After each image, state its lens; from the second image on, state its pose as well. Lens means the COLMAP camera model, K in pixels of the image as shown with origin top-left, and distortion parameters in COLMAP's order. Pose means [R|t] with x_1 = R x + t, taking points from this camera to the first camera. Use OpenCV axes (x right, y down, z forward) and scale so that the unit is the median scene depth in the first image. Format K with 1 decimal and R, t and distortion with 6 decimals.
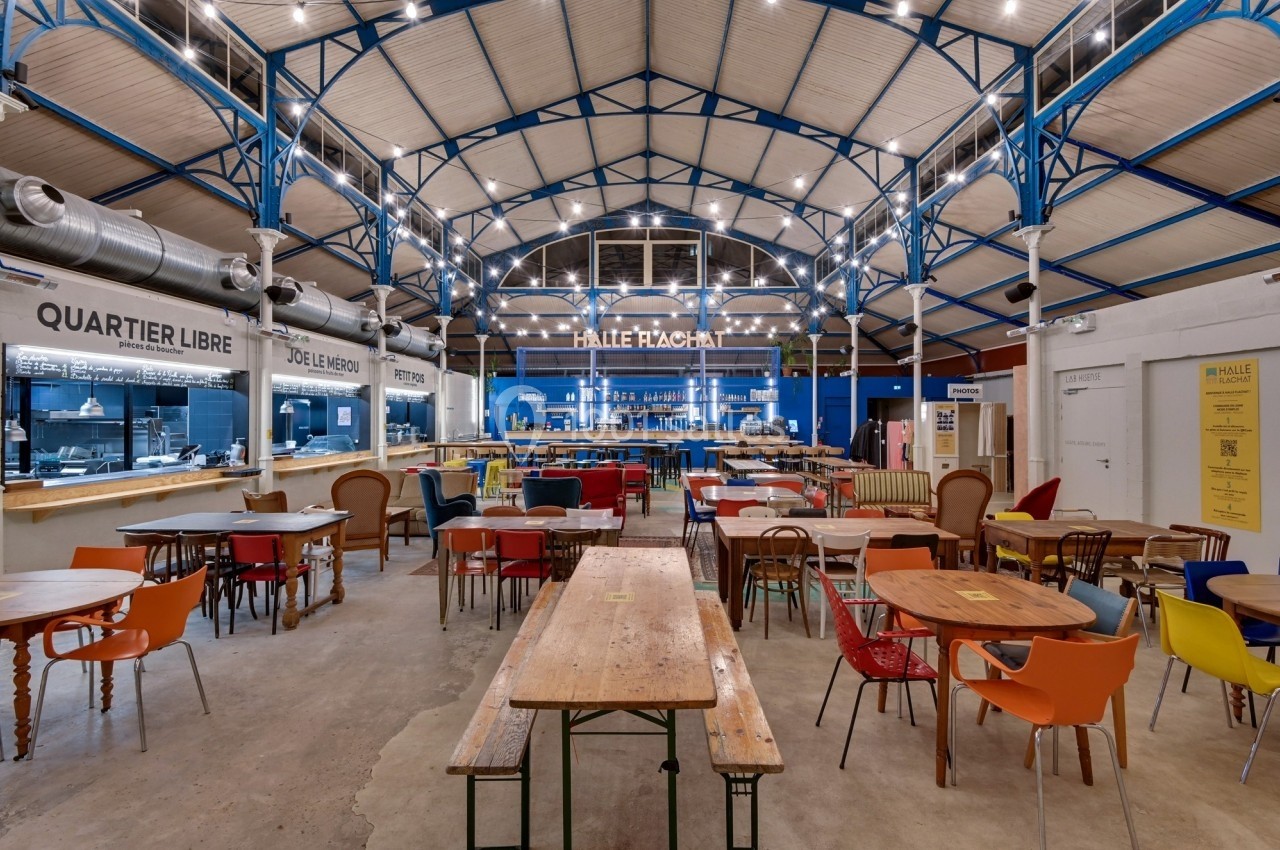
lens RADIAL K [[589.8, 0, 646.8], [0, 589.8, 413.4], [0, 0, 1]] dist [0.015044, -0.010008]
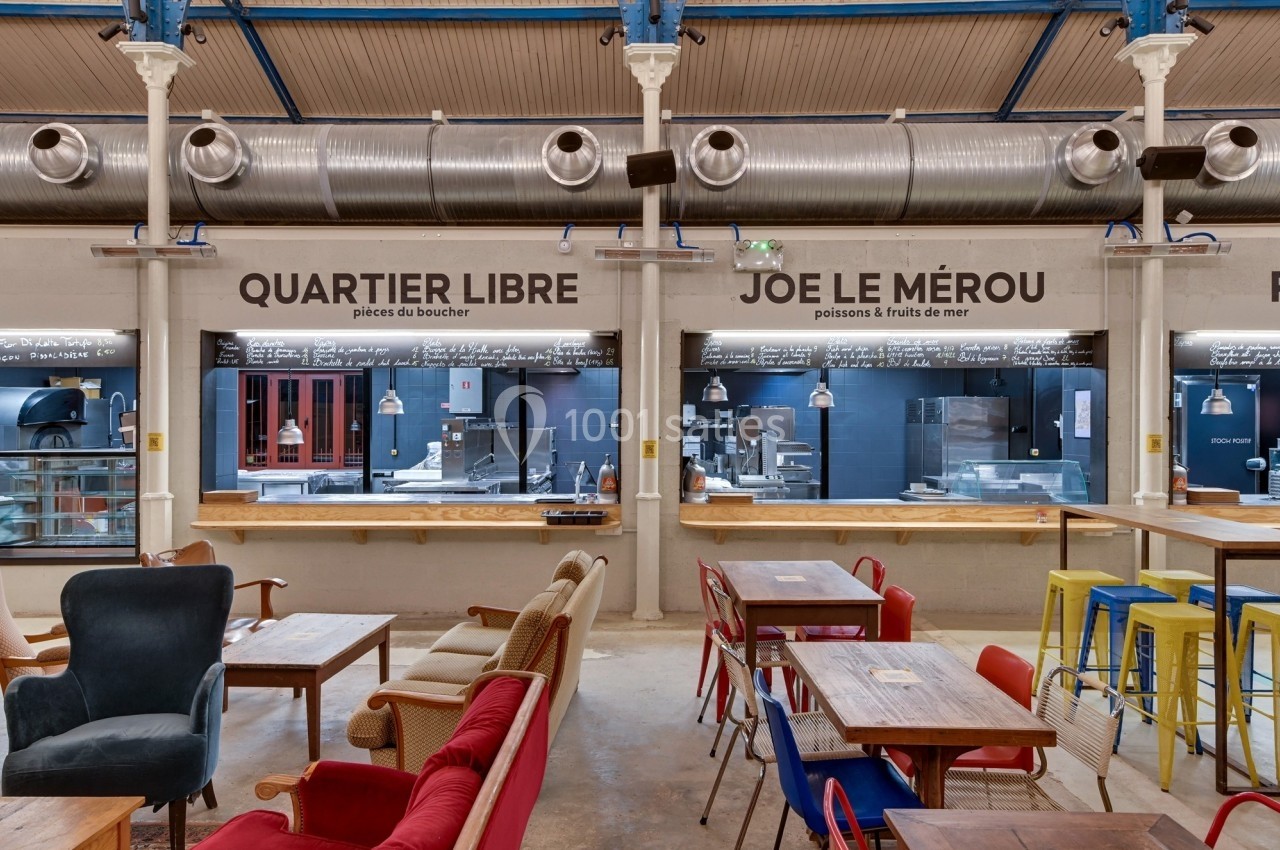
lens RADIAL K [[747.6, 0, 641.3], [0, 747.6, 416.6], [0, 0, 1]] dist [0.022436, -0.000373]
pose [[-0.003234, -0.000502, -0.999995, 0.007316], [0.005789, 0.999983, -0.000521, 0.005596], [0.999978, -0.005790, -0.003231, 0.719137]]
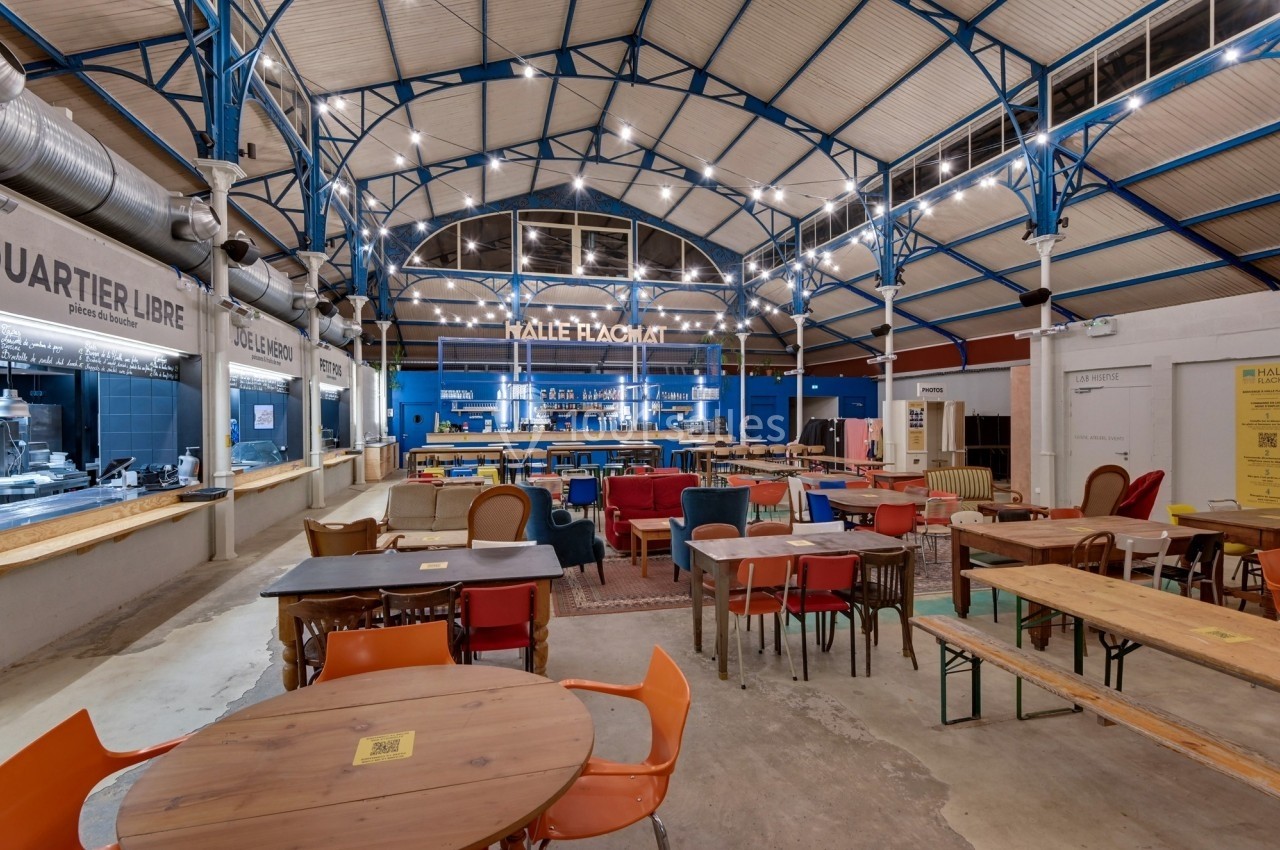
lens RADIAL K [[600.9, 0, 645.1], [0, 600.9, 421.5], [0, 0, 1]] dist [0.018012, -0.009676]
pose [[0.964822, -0.007022, 0.262812, -0.239947], [0.003253, 0.999886, 0.014774, 0.000776], [-0.262886, -0.013399, 0.964734, 0.096529]]
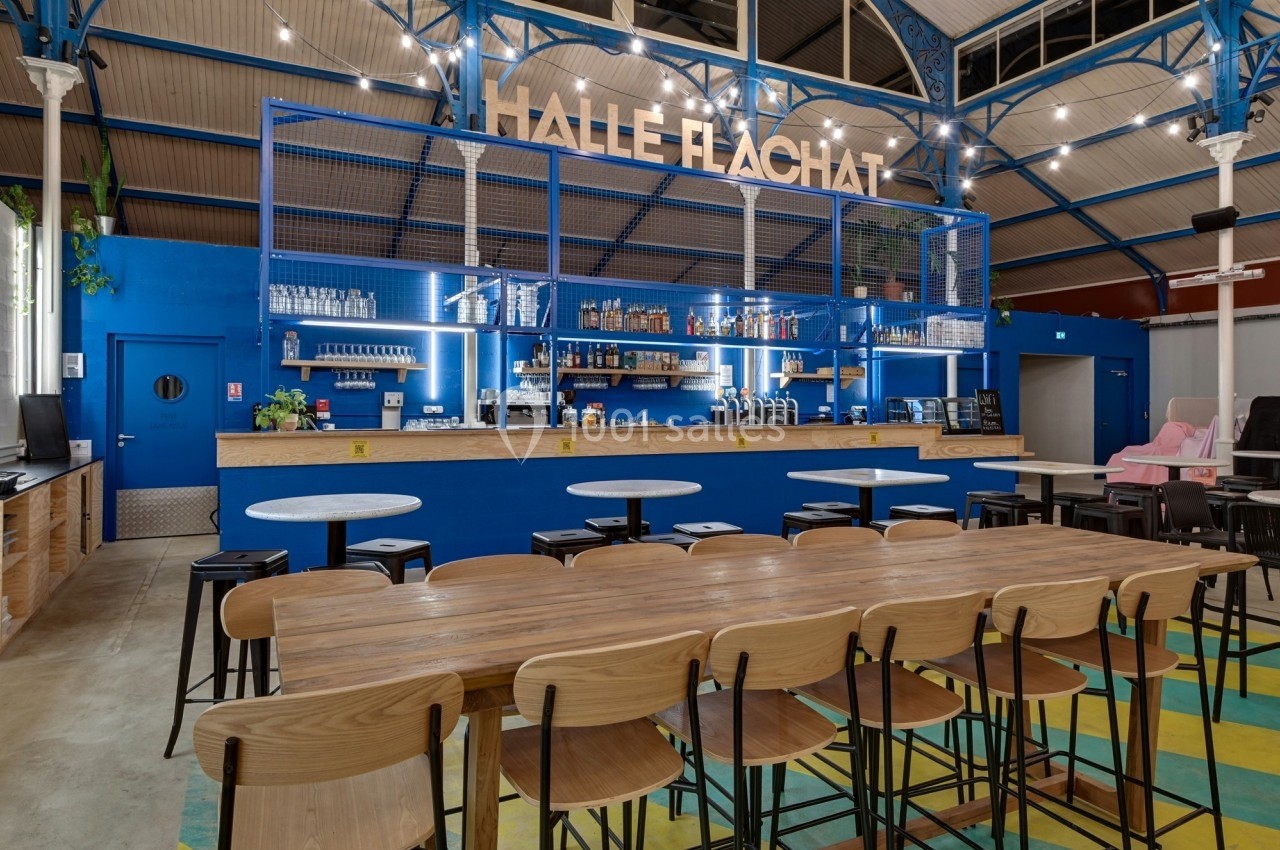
lens RADIAL K [[787.4, 0, 645.1], [0, 787.4, 398.3], [0, 0, 1]] dist [0.023778, -0.000278]
pose [[0.889819, 0.006259, 0.456271, -0.342387], [-0.005718, 0.999980, -0.002568, 0.023706], [-0.456278, -0.000324, 0.889837, 0.938526]]
